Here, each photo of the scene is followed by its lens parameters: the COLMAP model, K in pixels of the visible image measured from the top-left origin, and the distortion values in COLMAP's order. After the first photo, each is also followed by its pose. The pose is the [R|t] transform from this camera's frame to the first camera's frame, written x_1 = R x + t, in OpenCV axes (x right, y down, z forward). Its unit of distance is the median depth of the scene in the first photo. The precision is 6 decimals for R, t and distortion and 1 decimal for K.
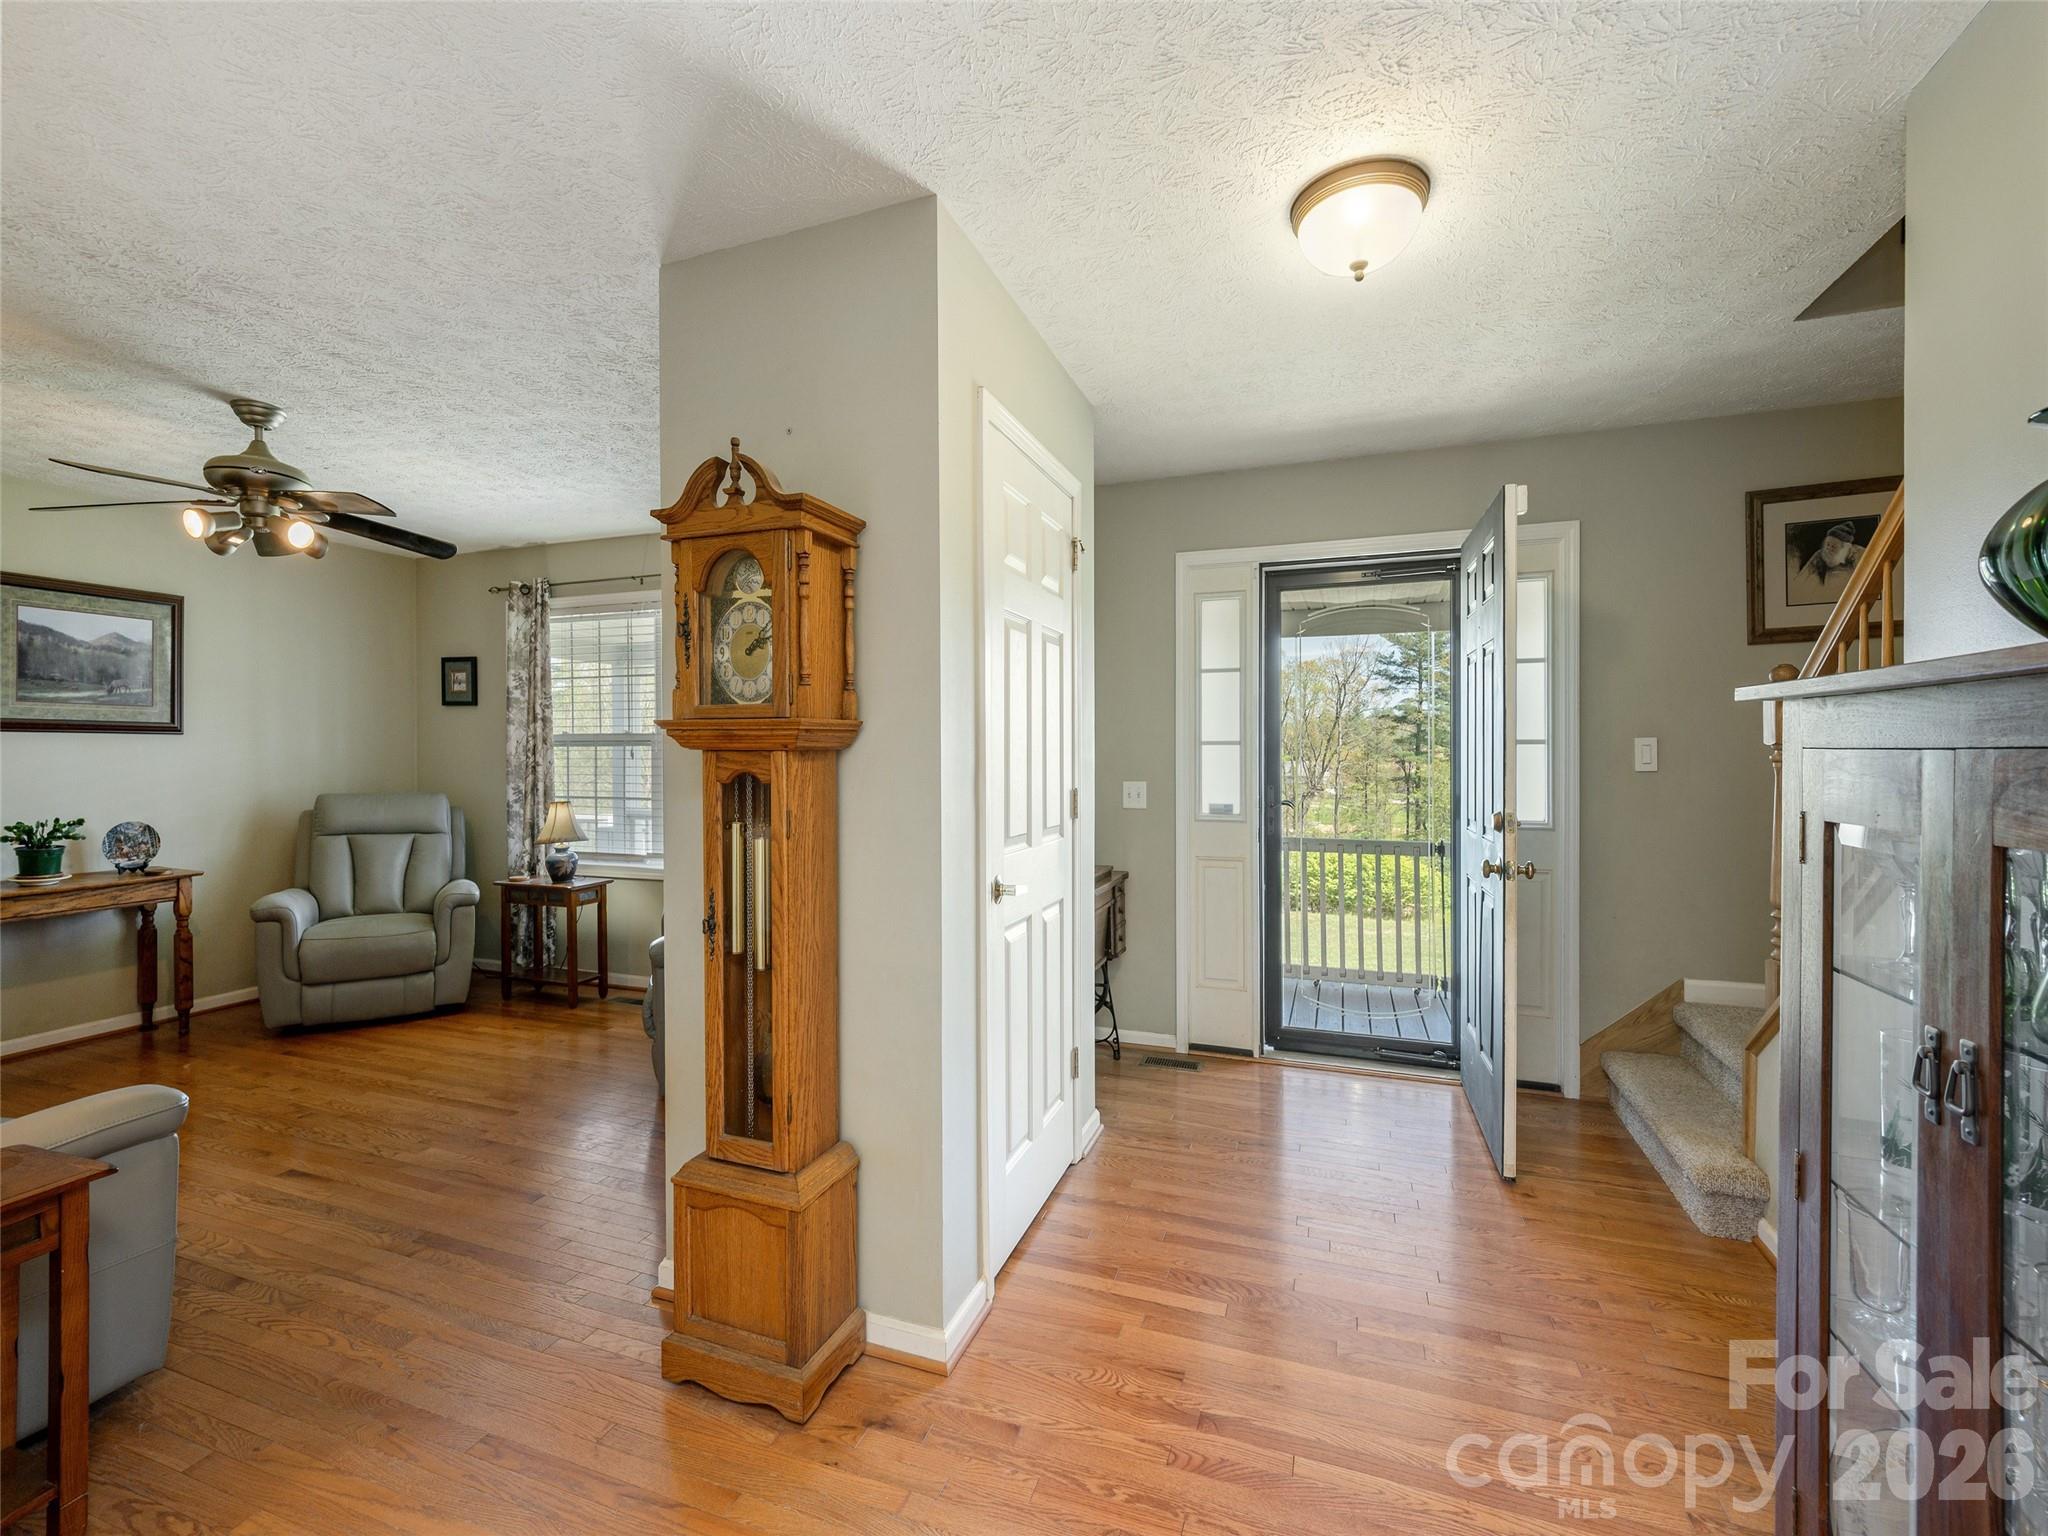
lens RADIAL K [[895.9, 0, 1065.1], [0, 895.9, 785.0], [0, 0, 1]] dist [-0.000301, -0.000120]
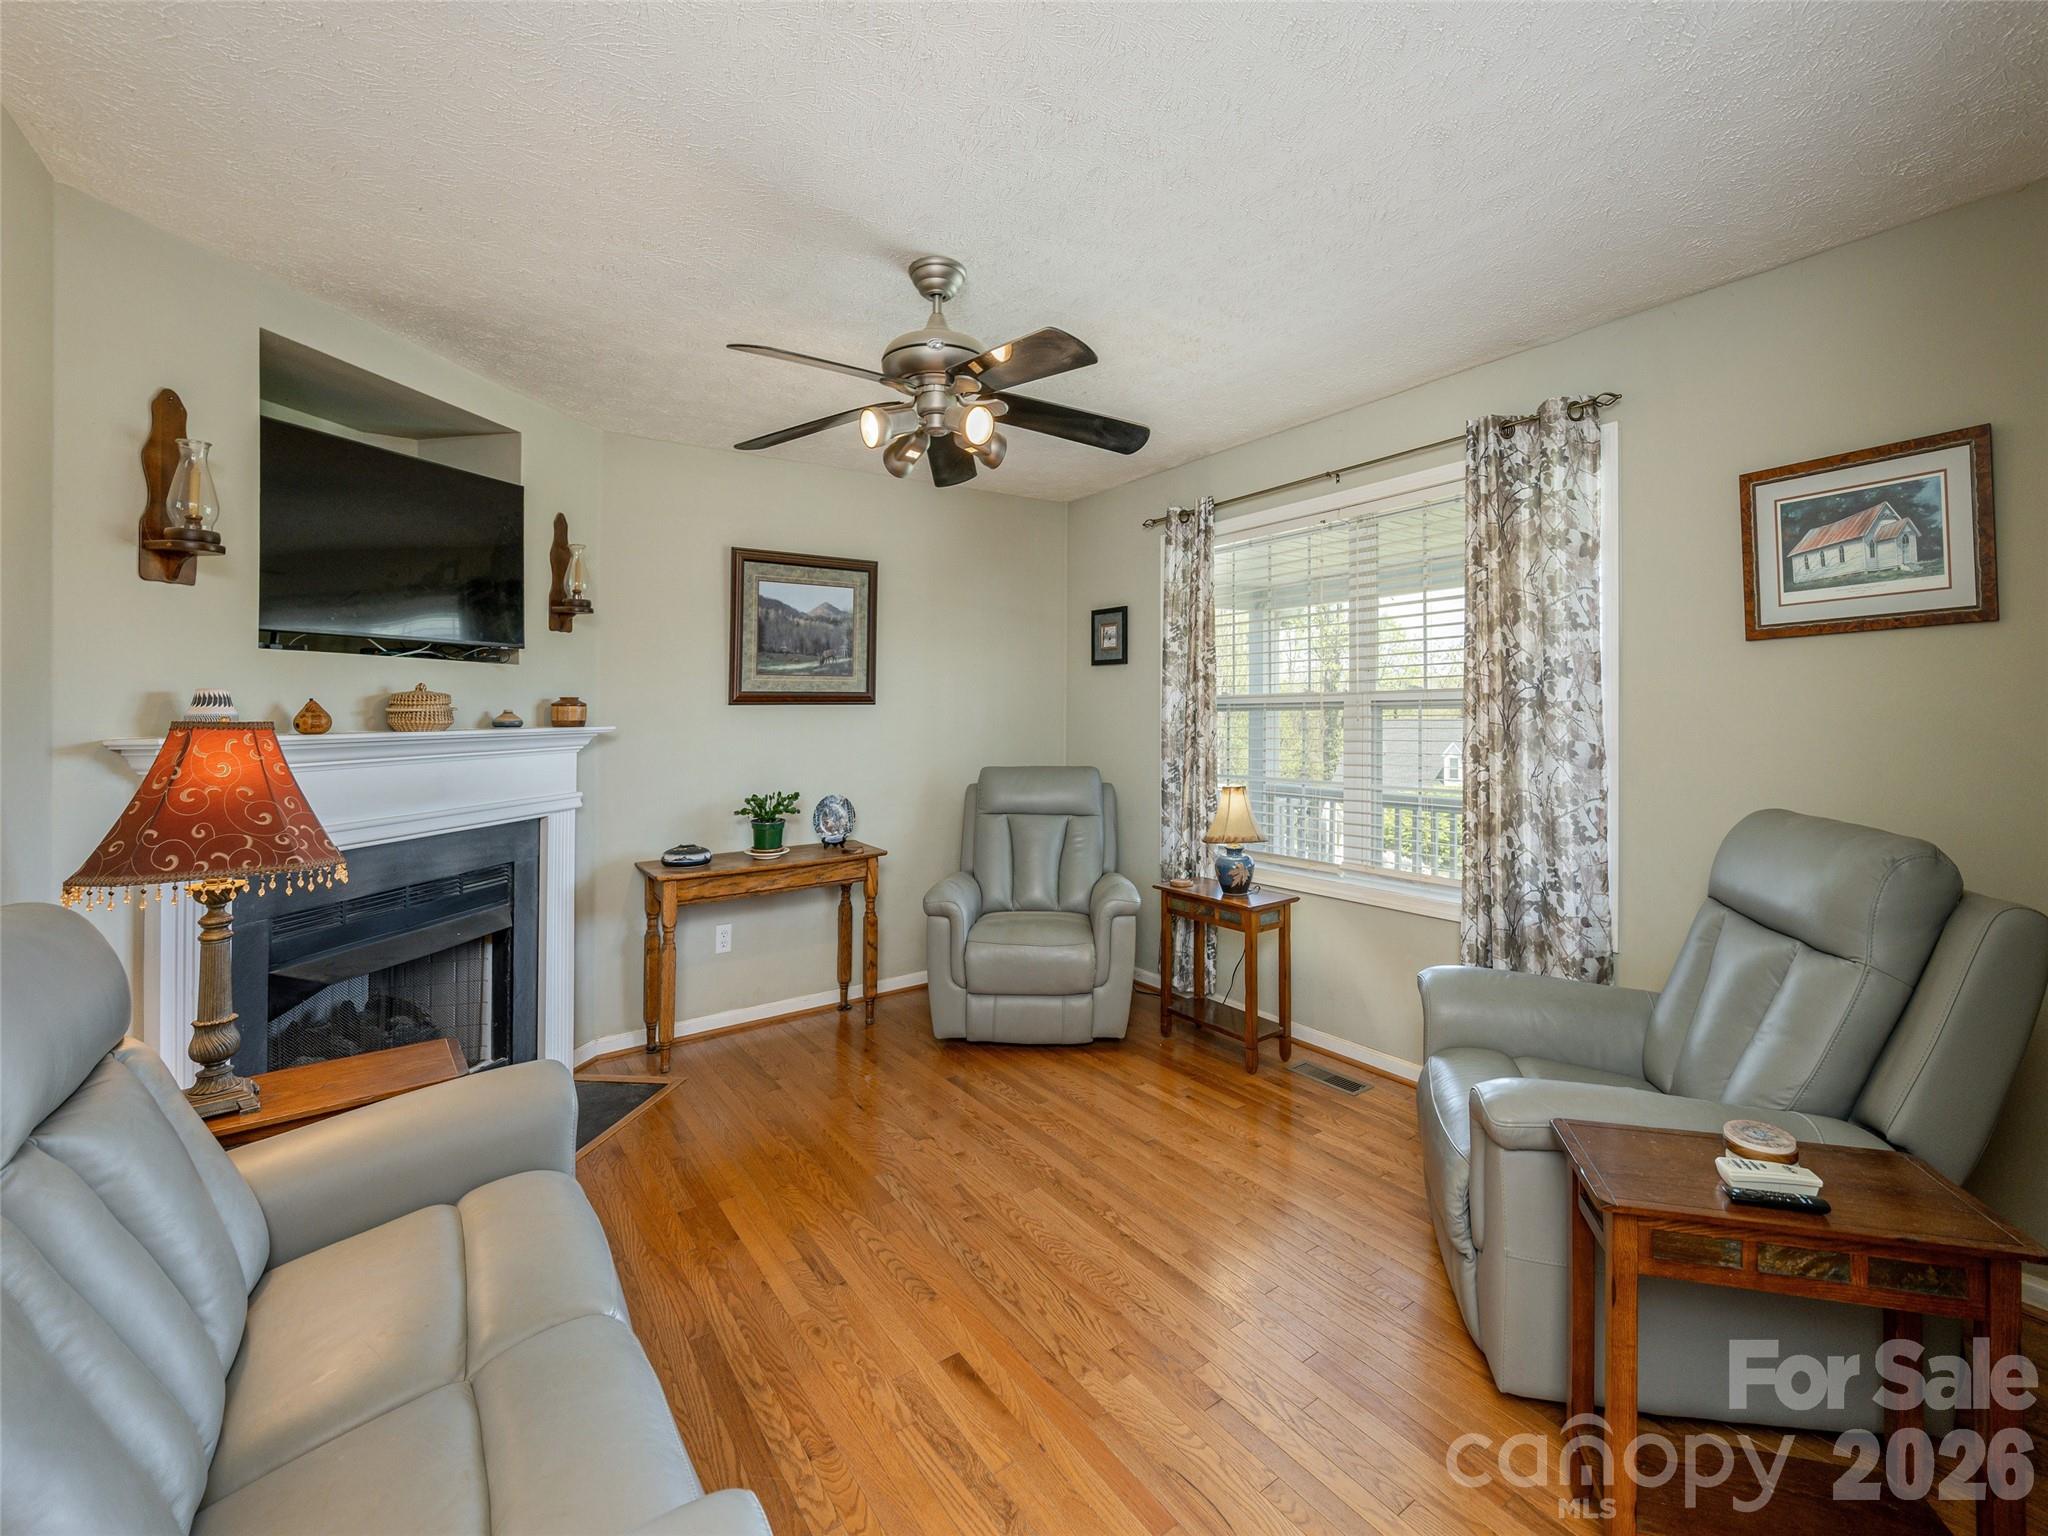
lens RADIAL K [[895.9, 0, 1006.5], [0, 895.9, 711.3], [0, 0, 1]] dist [-0.000301, -0.000120]
pose [[0.793548, -0.009237, -0.608438, -0.290345], [-0.010972, 0.999505, -0.029484, -0.022324], [0.608409, 0.030073, 0.793054, 0.326300]]
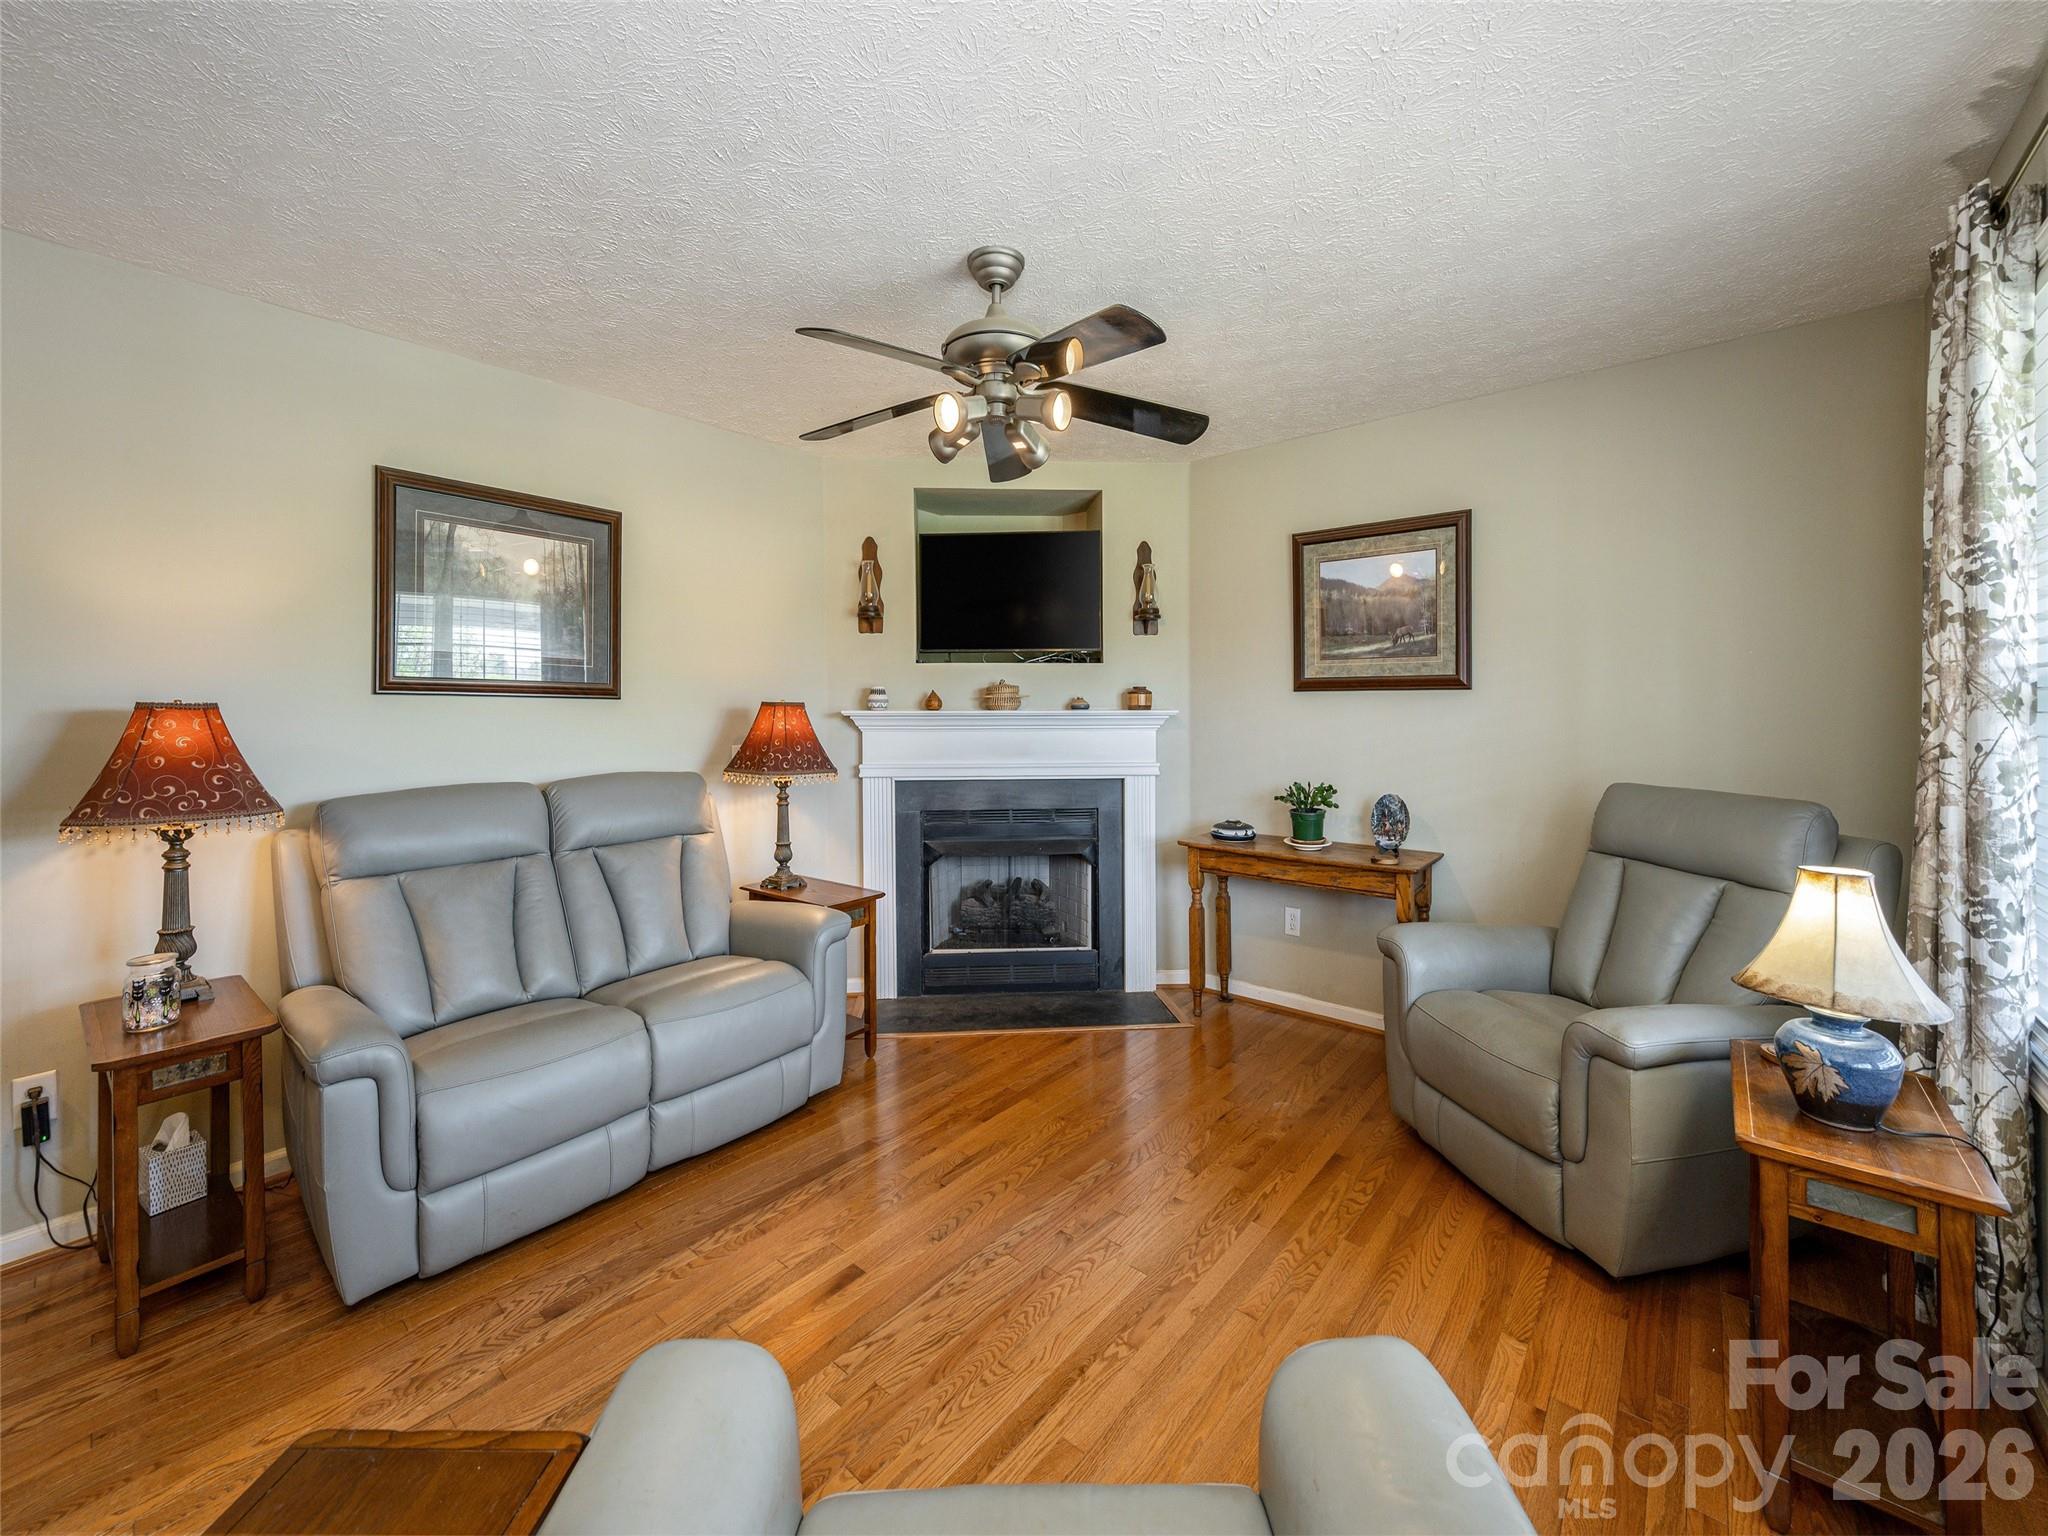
lens RADIAL K [[809.0, 0, 1048.0], [0, 809.0, 711.2], [0, 0, 1]] dist [0.001875, -0.000103]
pose [[-0.384060, 0.005032, -0.923295, -0.206948], [-0.033443, 0.999253, 0.019357, -0.039802], [0.922702, 0.038312, -0.383605, 0.951443]]
